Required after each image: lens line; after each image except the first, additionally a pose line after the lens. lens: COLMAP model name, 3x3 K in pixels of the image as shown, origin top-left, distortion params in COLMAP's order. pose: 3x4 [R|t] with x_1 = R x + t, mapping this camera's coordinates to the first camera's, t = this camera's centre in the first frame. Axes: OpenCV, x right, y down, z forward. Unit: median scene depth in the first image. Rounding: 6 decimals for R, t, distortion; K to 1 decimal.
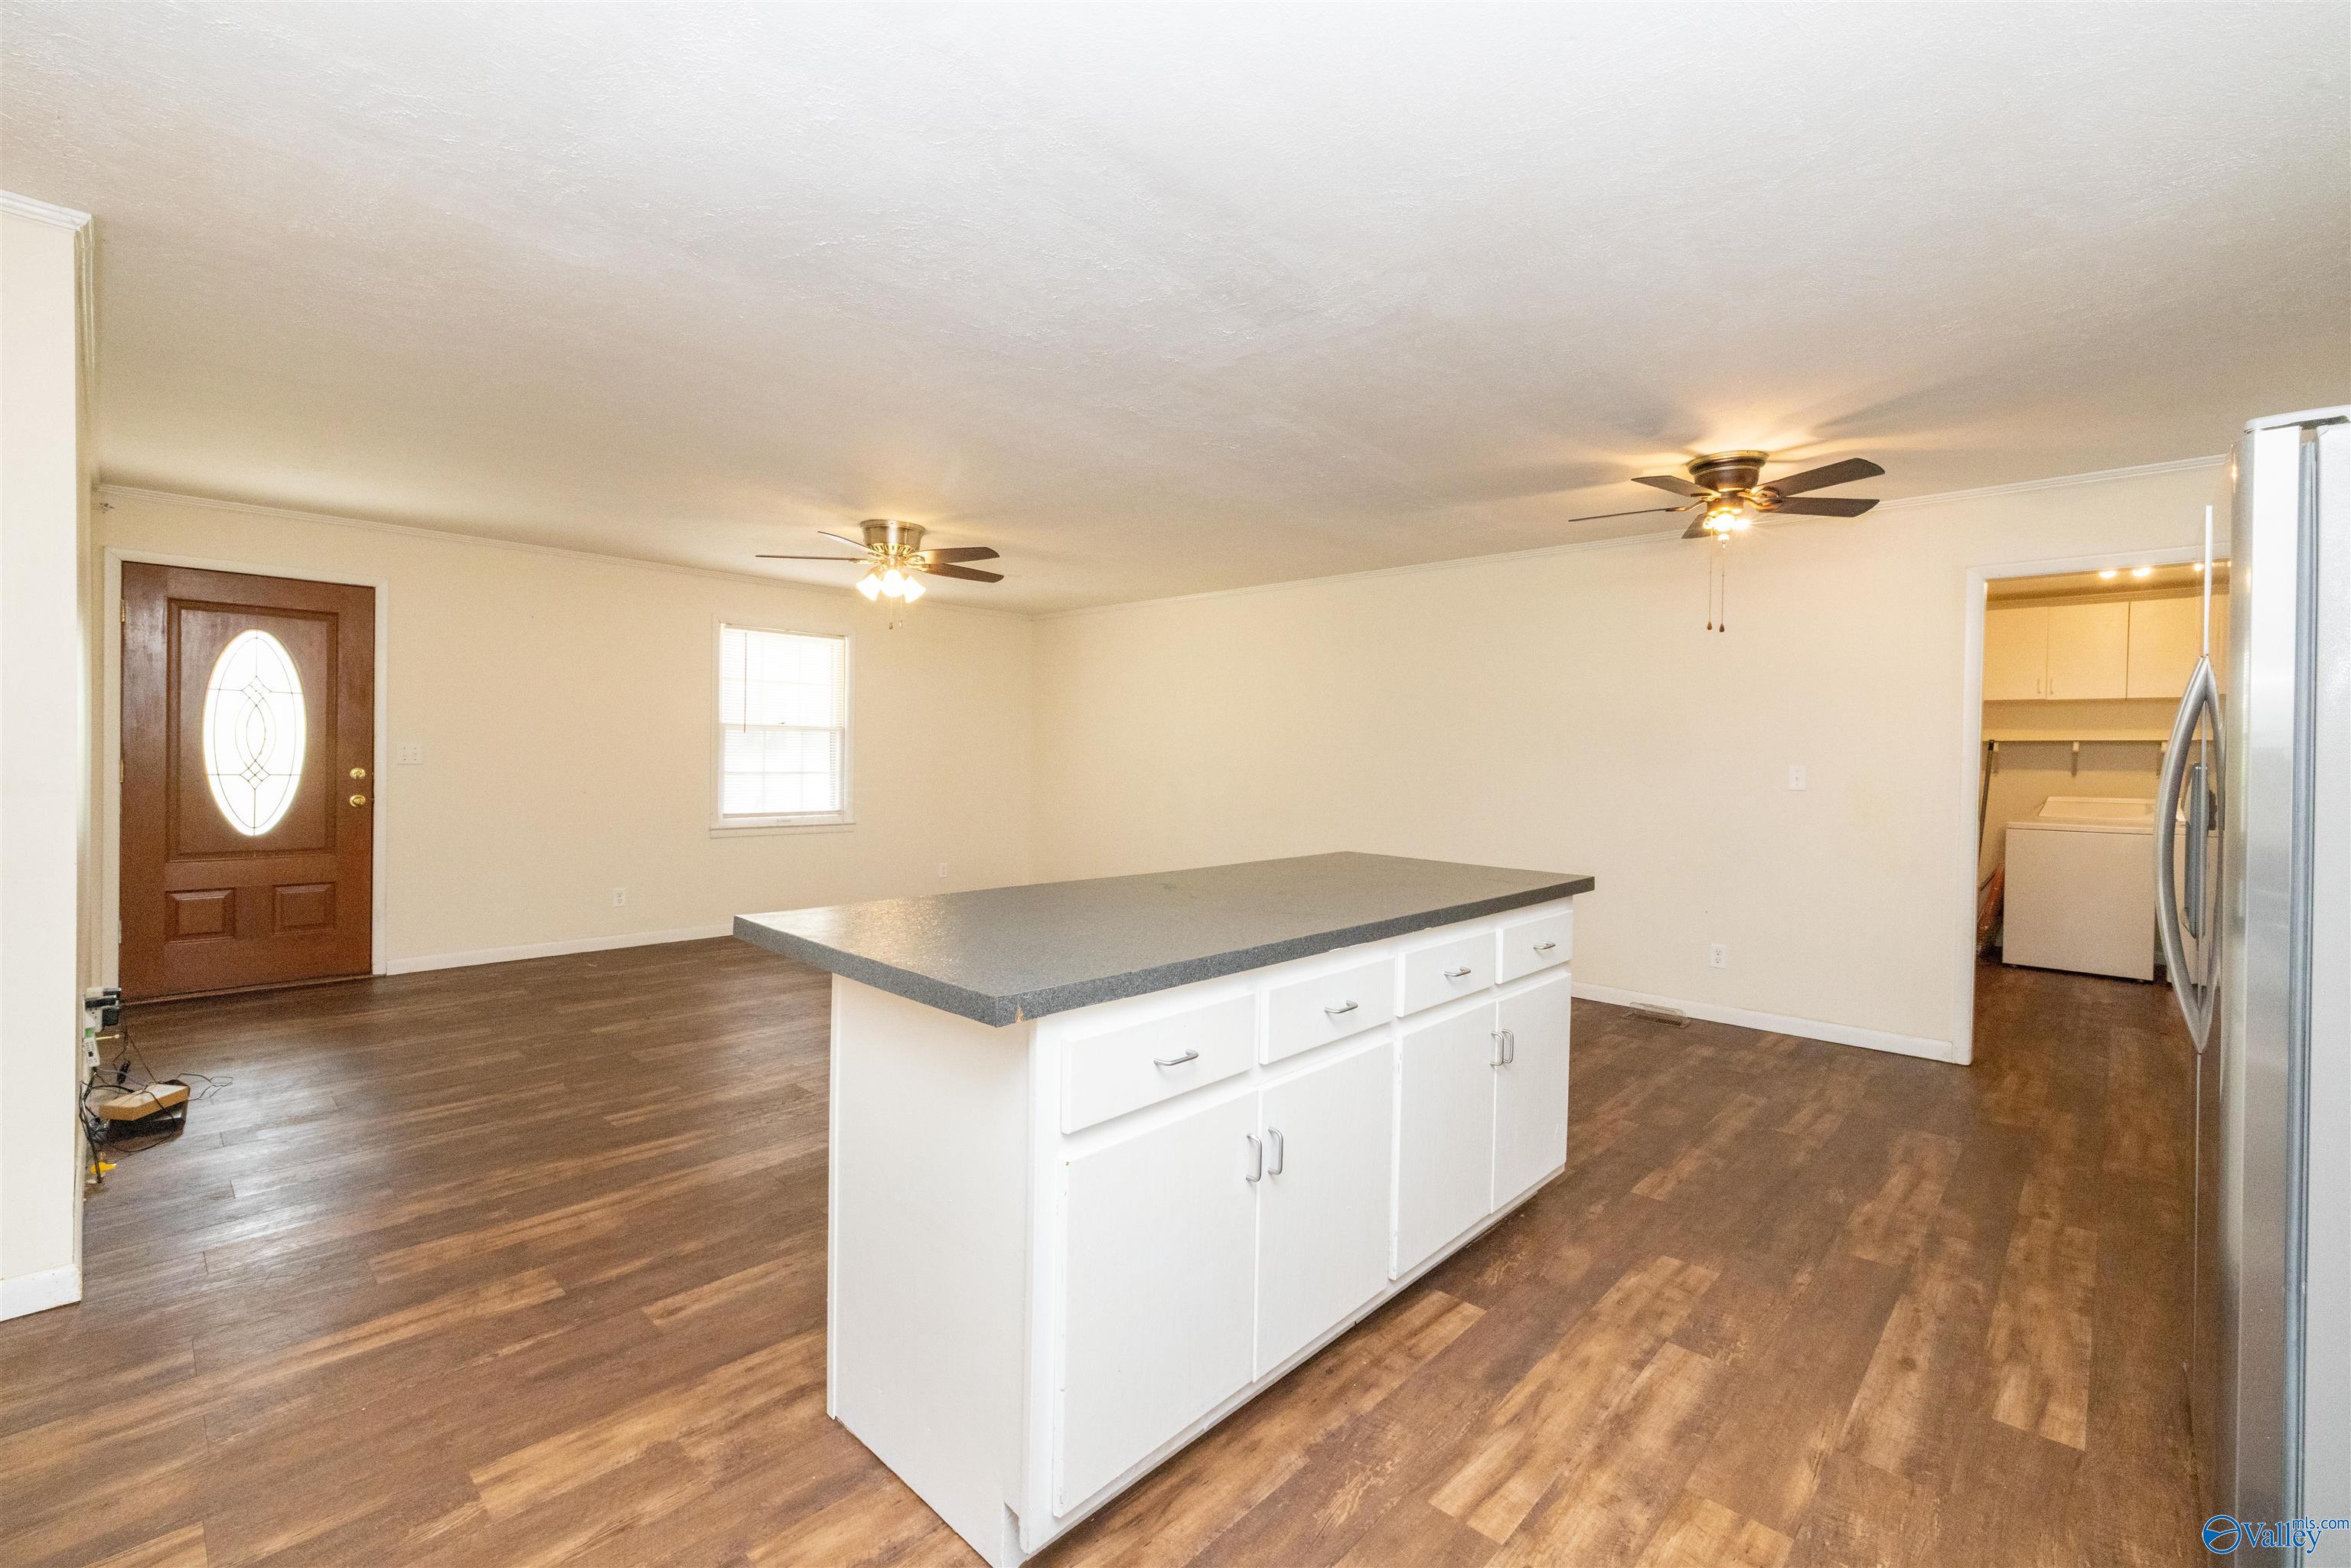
lens RADIAL K [[1003.3, 0, 1168.6], [0, 1003.3, 766.9], [0, 0, 1]] dist [0.000744, 0.000785]
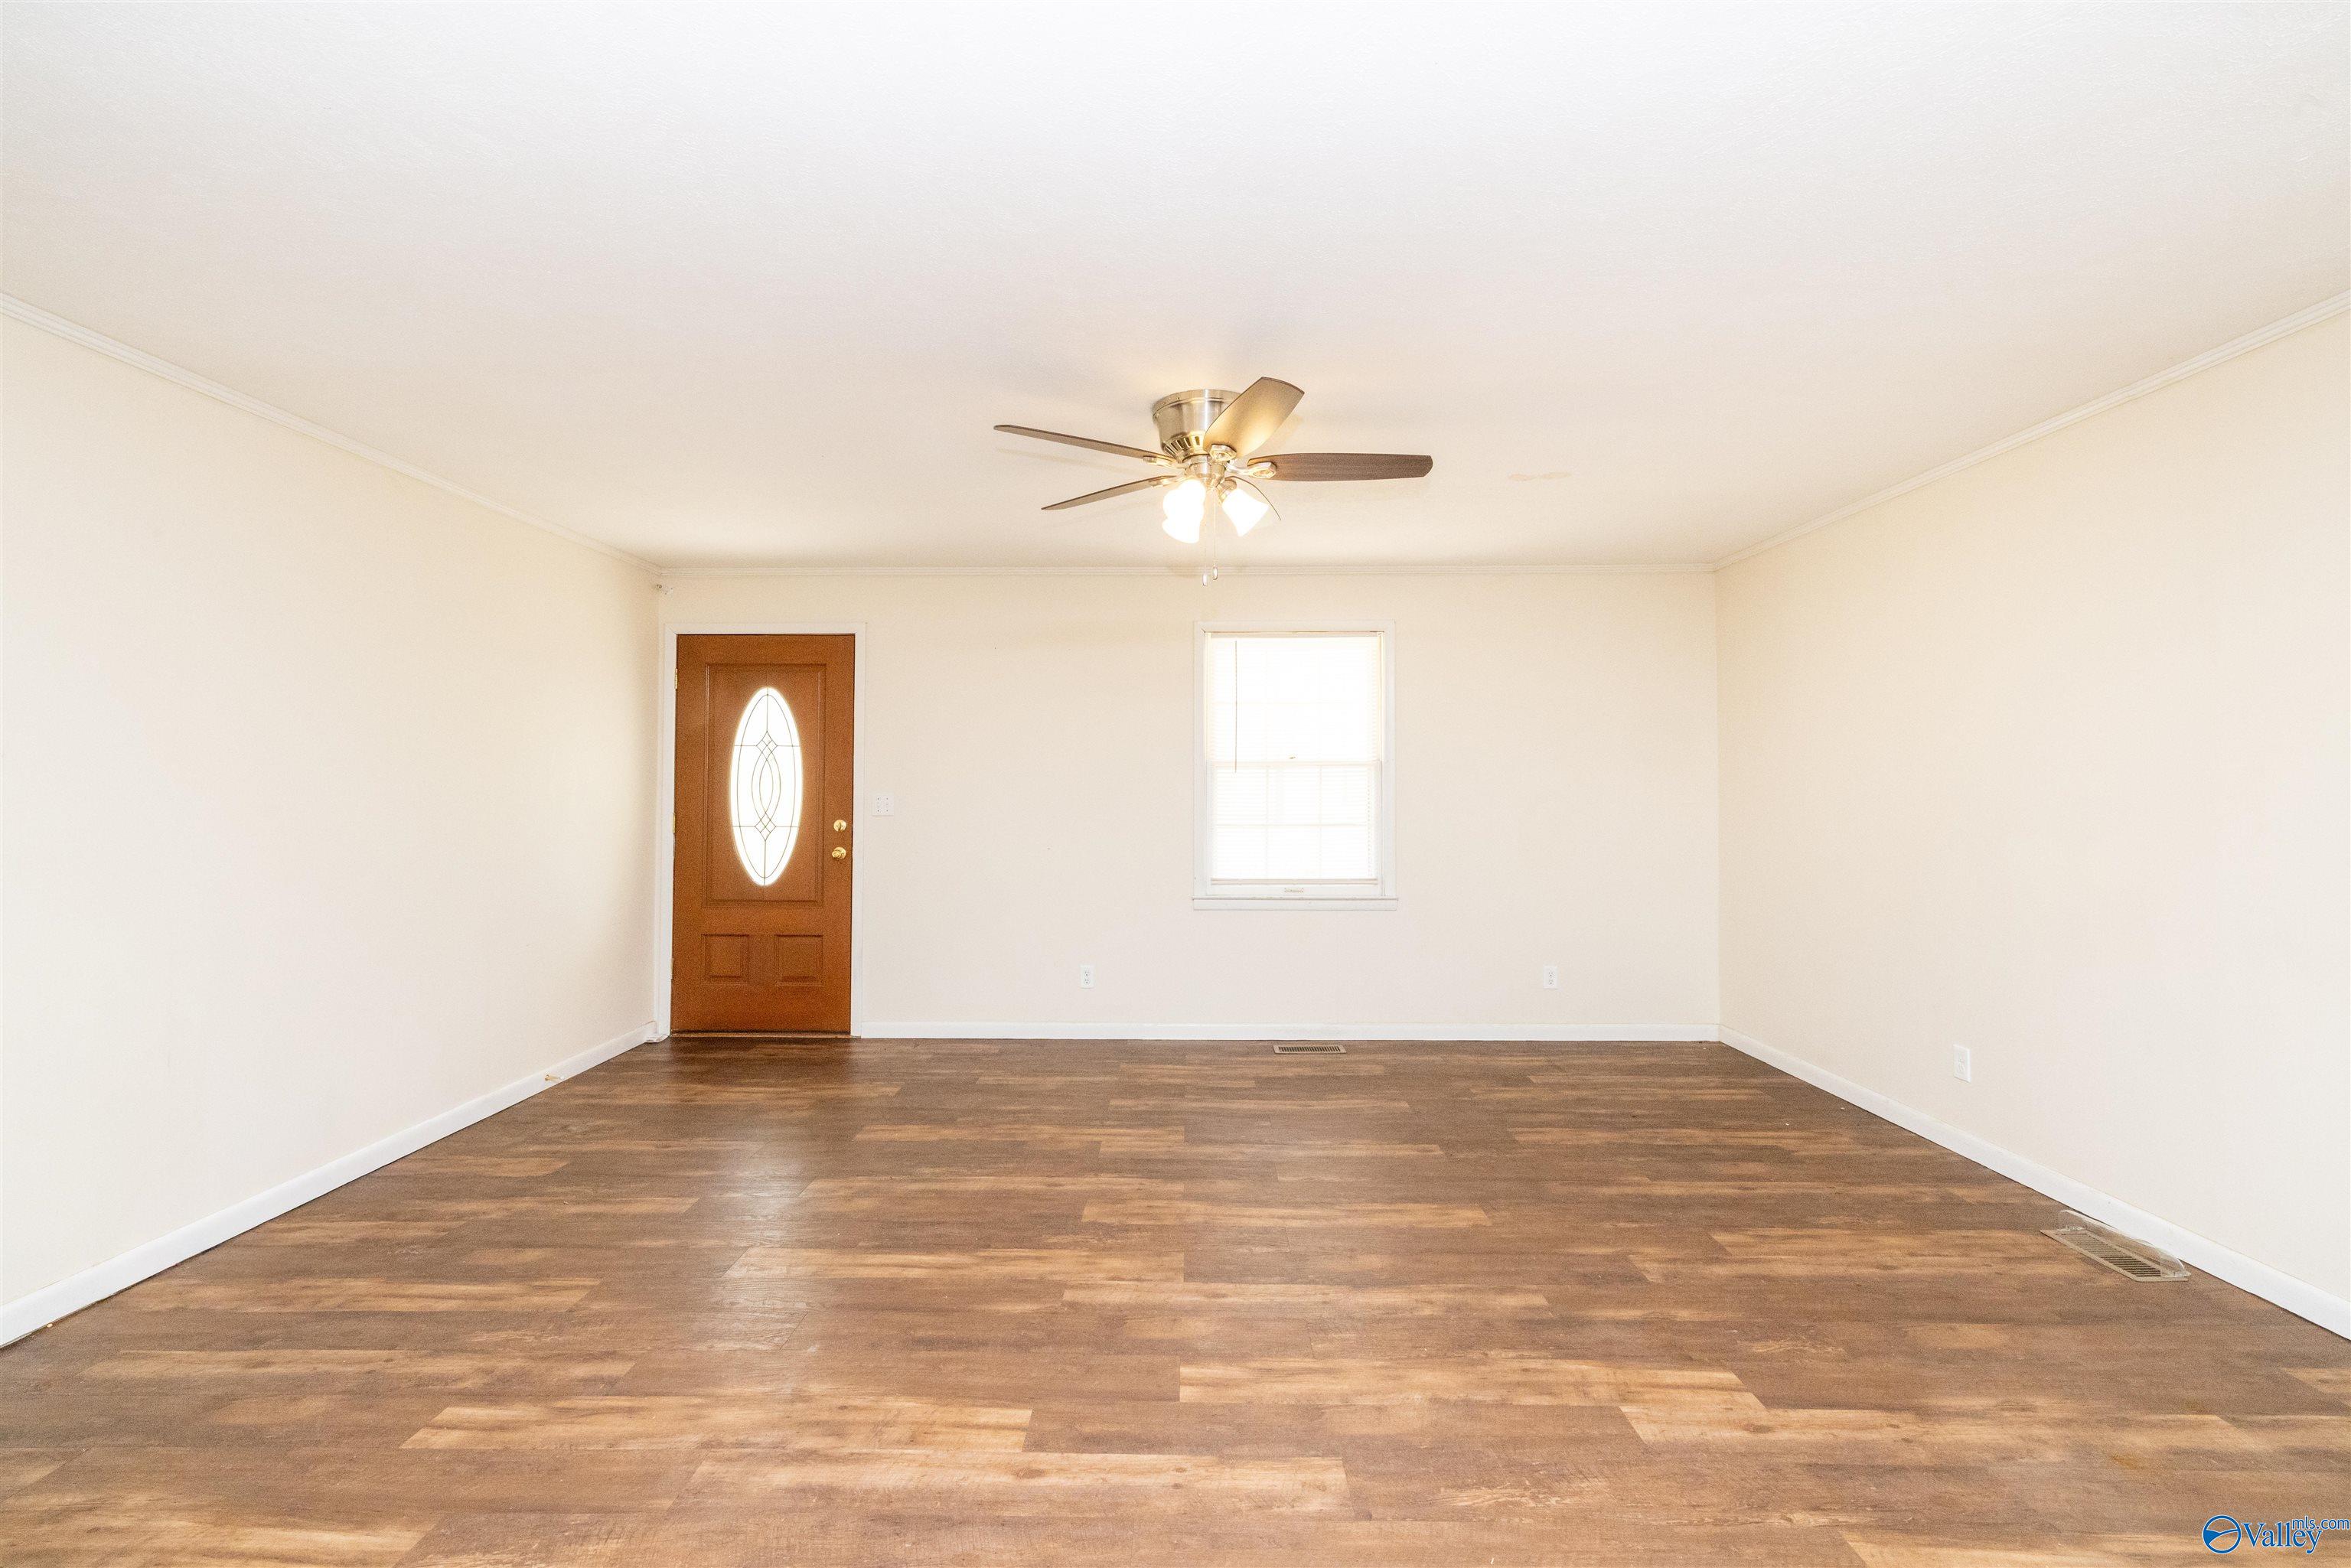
lens RADIAL K [[991.5, 0, 1173.8], [0, 991.5, 773.6], [0, 0, 1]] dist [0.000780, 0.000054]
pose [[0.679784, -0.029646, -0.732813, 0.190035], [0.003549, 0.999304, -0.037134, -0.010749], [0.733404, 0.022643, 0.679416, 0.915255]]
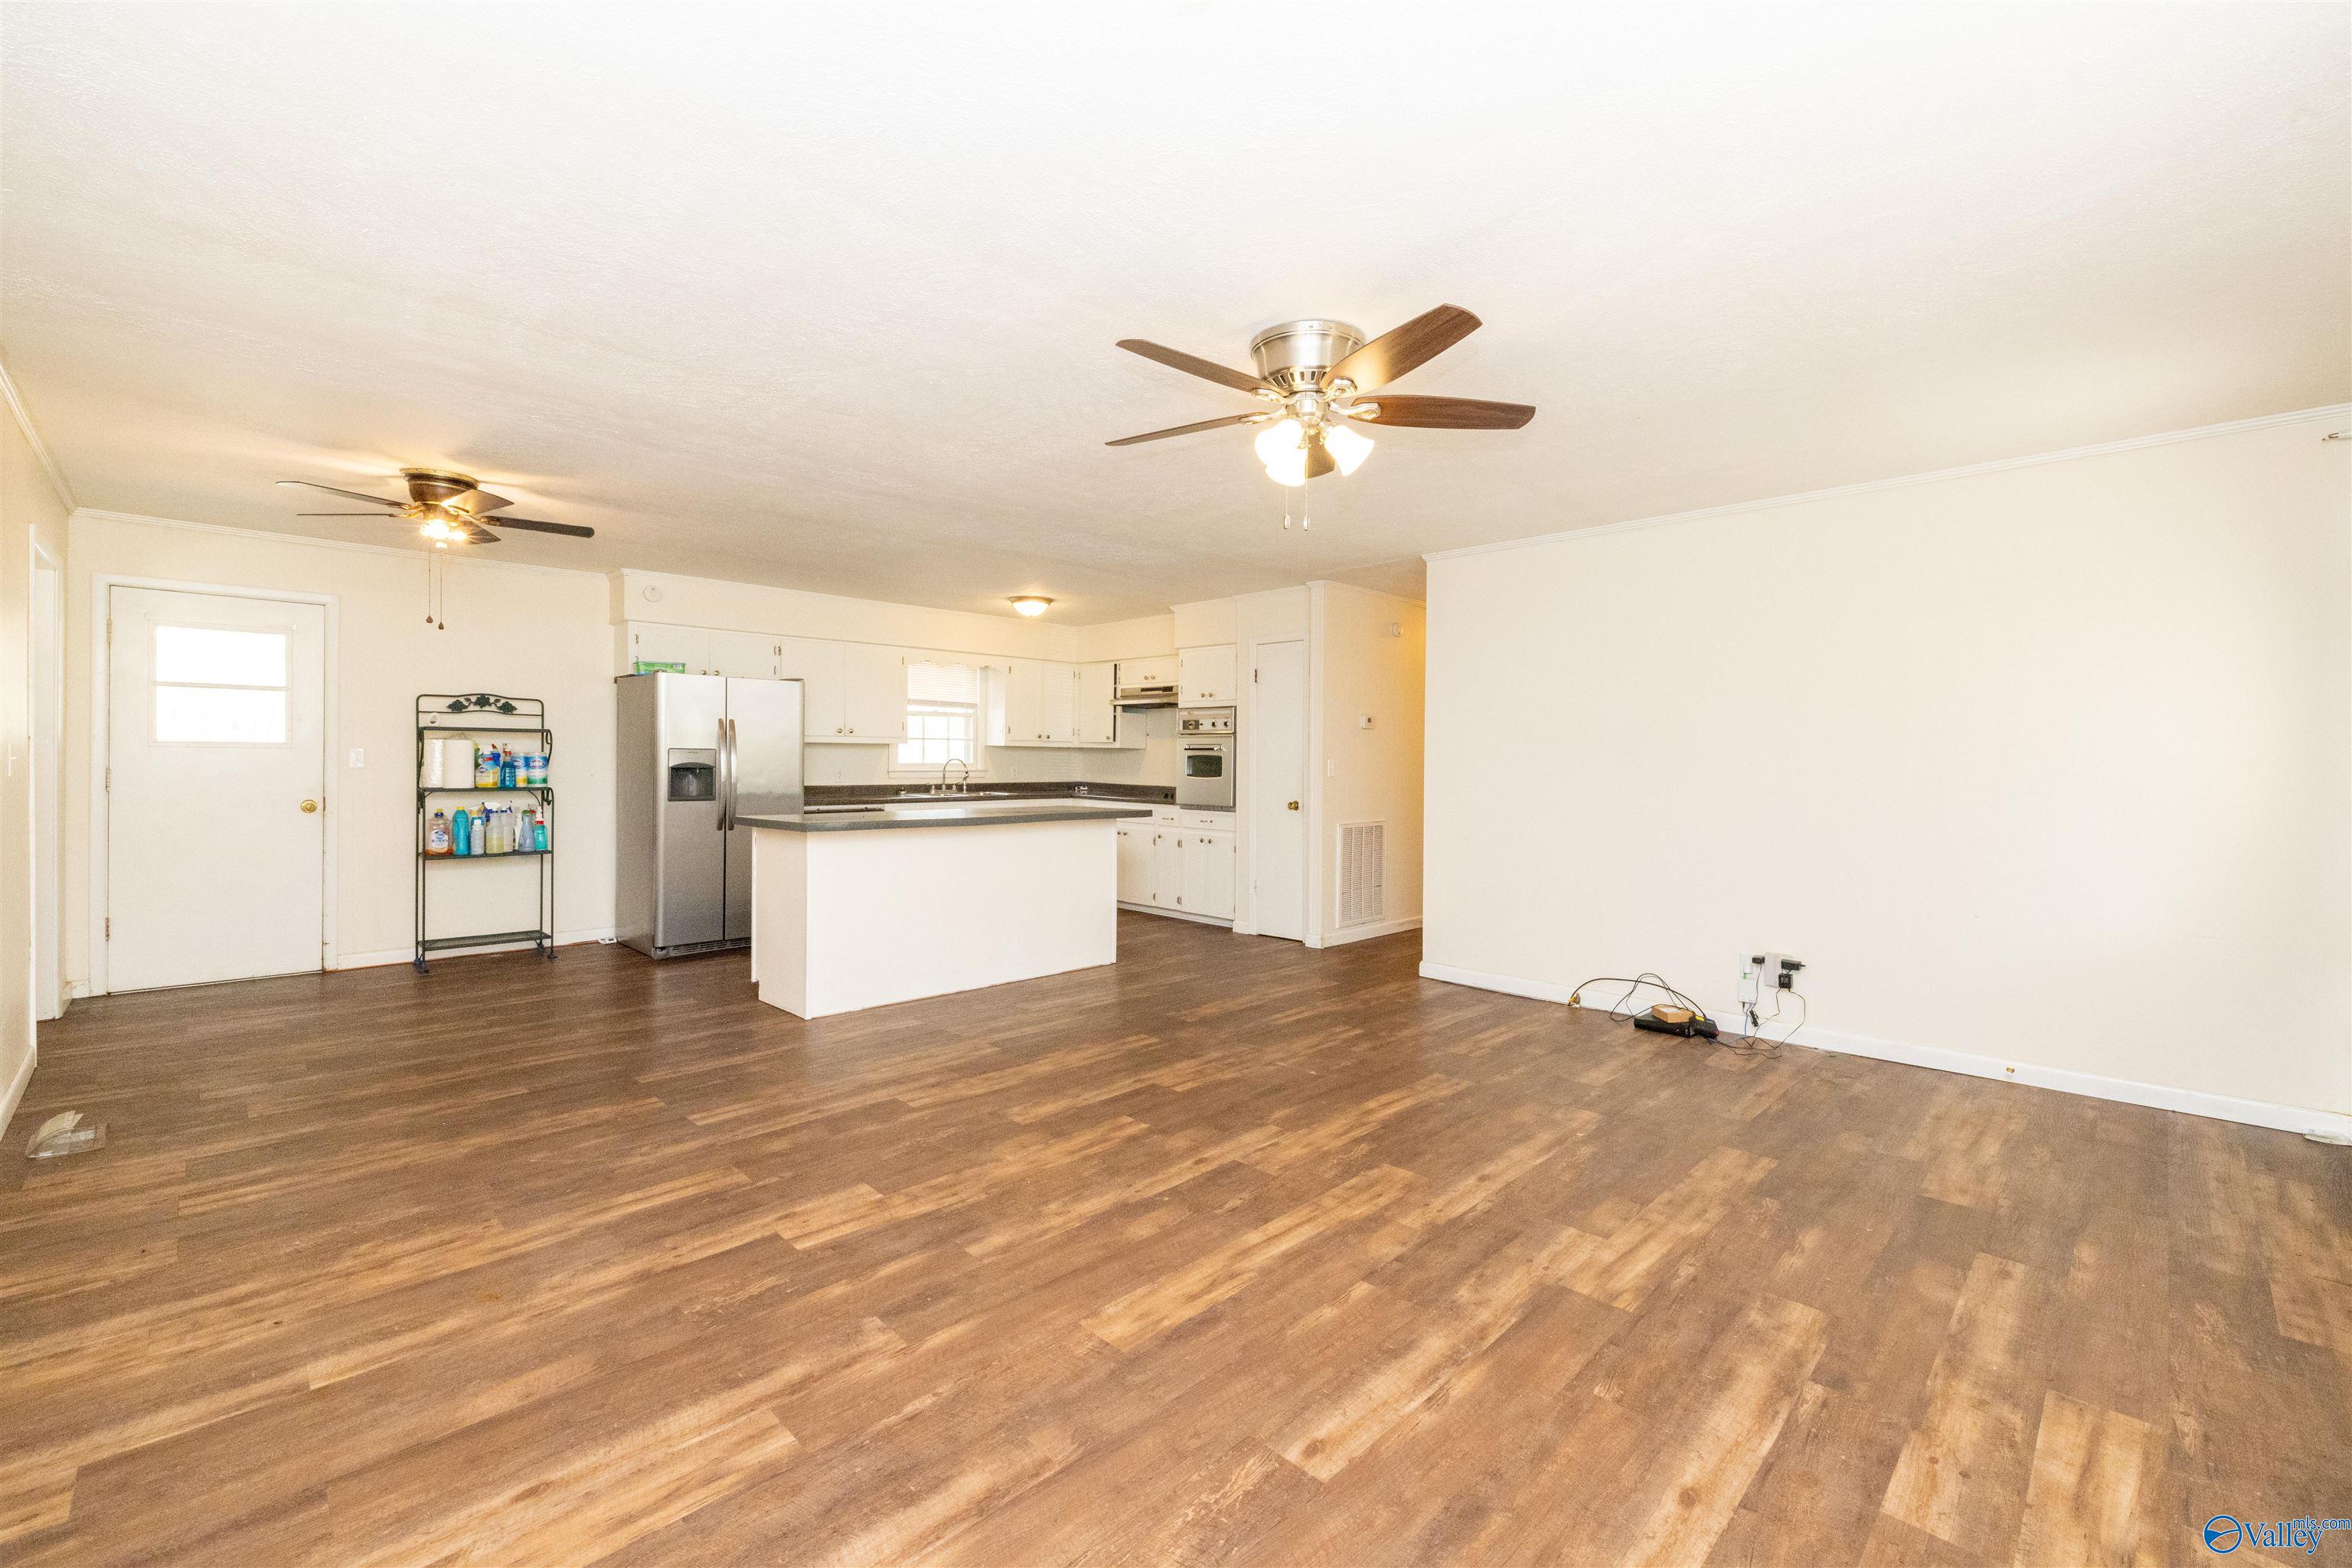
lens RADIAL K [[987.0, 0, 1177.0], [0, 987.0, 768.1], [0, 0, 1]] dist [0.000089, 0.000641]
pose [[-0.999462, -0.024194, 0.022151, -0.336180], [-0.023770, 0.999533, 0.019182, -0.022478], [-0.022605, 0.018645, -0.999571, 2.349685]]
